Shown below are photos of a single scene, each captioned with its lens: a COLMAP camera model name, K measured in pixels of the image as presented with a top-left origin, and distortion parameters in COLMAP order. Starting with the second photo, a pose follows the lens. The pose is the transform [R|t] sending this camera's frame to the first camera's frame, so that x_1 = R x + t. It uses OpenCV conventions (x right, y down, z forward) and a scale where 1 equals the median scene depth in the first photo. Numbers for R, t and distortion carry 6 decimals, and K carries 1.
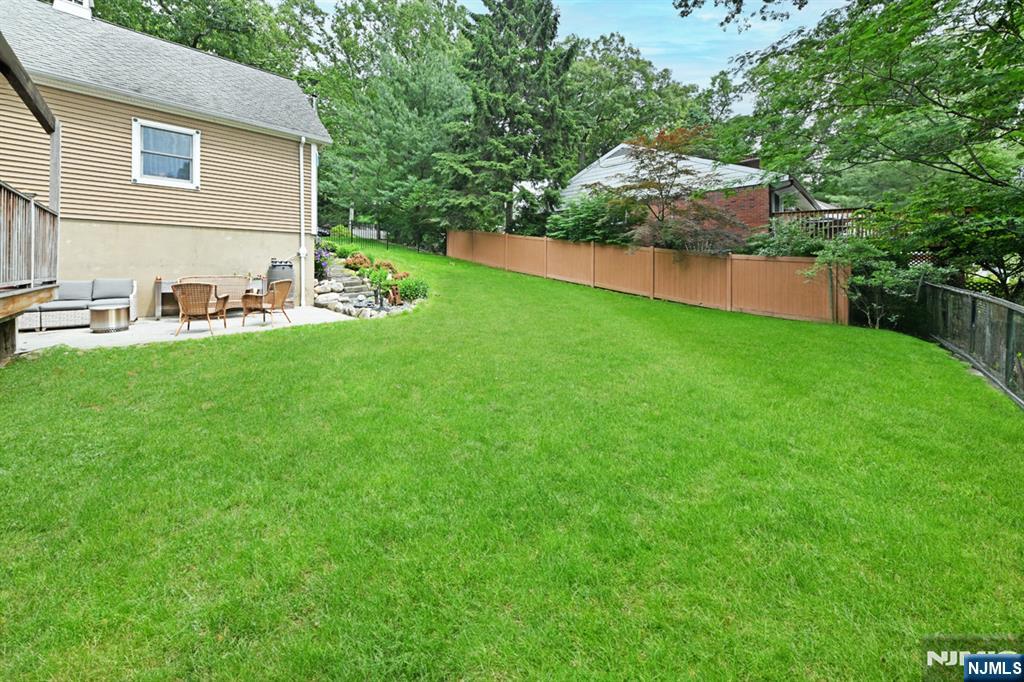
lens RADIAL K [[357.9, 0, 520.2], [0, 357.9, 341.8], [0, 0, 1]] dist [0.017660, -0.008026]
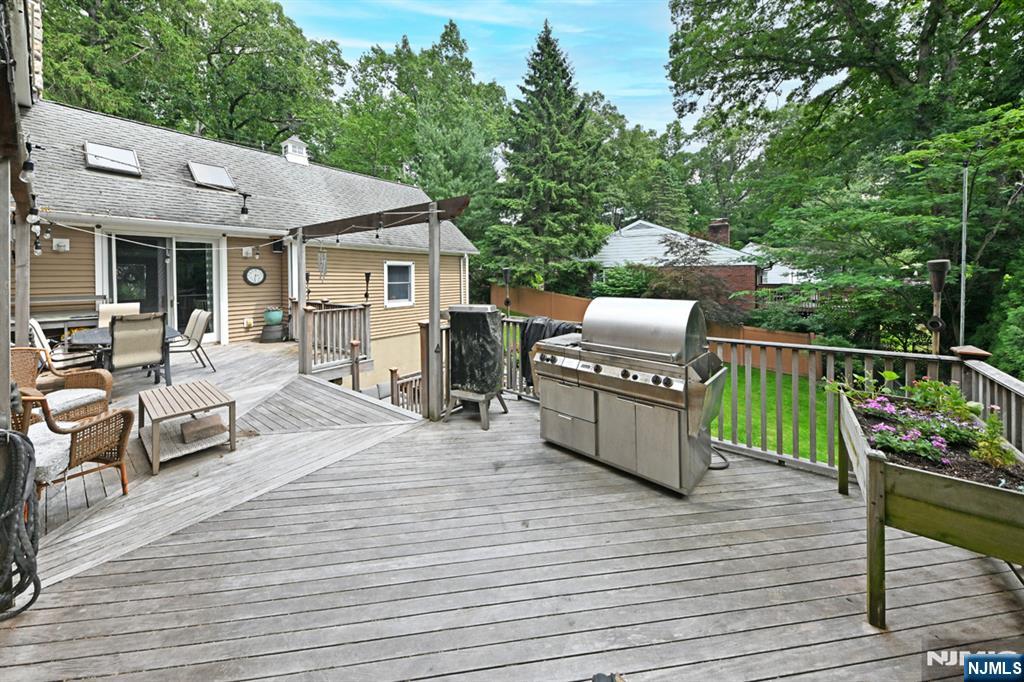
lens RADIAL K [[357.9, 0, 520.2], [0, 357.9, 341.8], [0, 0, 1]] dist [0.017660, -0.008026]
pose [[0.989313, -0.020620, 0.144341, -0.452674], [0.021490, 0.999759, -0.004471, -0.174992], [-0.144214, 0.007525, 0.989518, -0.260252]]
